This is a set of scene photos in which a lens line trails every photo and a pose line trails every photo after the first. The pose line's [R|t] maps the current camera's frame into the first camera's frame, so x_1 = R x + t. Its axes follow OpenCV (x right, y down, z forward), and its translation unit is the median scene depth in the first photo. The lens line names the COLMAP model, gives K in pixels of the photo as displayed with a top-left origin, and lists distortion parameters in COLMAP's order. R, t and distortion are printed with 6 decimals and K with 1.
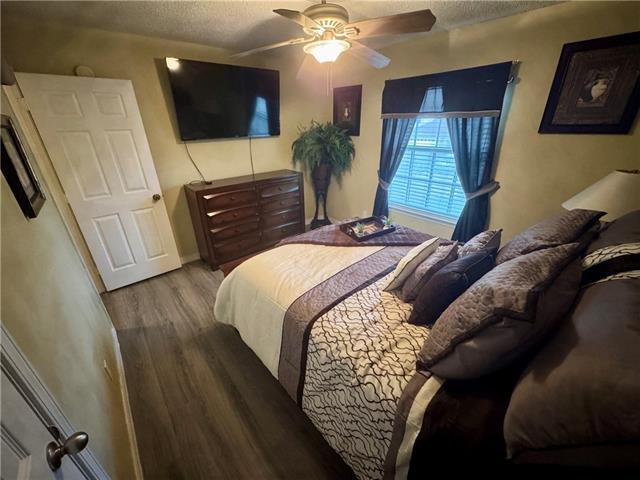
lens RADIAL K [[256.1, 0, 321.6], [0, 256.1, 240.5], [0, 0, 1]] dist [0.000057, 0.000082]
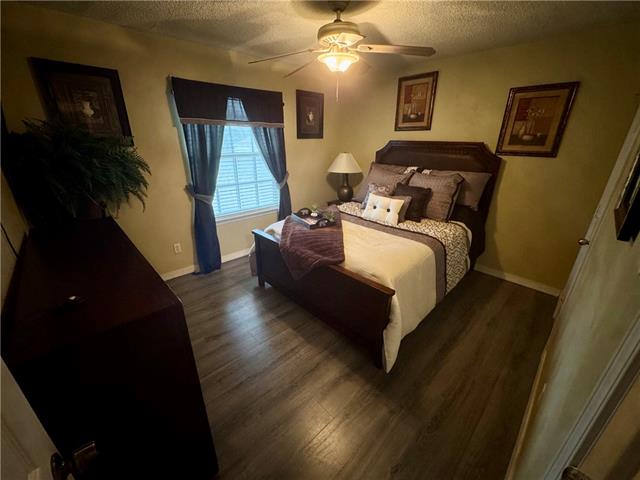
lens RADIAL K [[256.1, 0, 321.0], [0, 256.1, 239.2], [0, 0, 1]] dist [0.000057, 0.000082]
pose [[-0.044437, -0.359865, 0.931946, -0.800814], [0.411741, 0.843354, 0.345288, -0.312274], [-0.910217, 0.399064, 0.110695, 0.772489]]
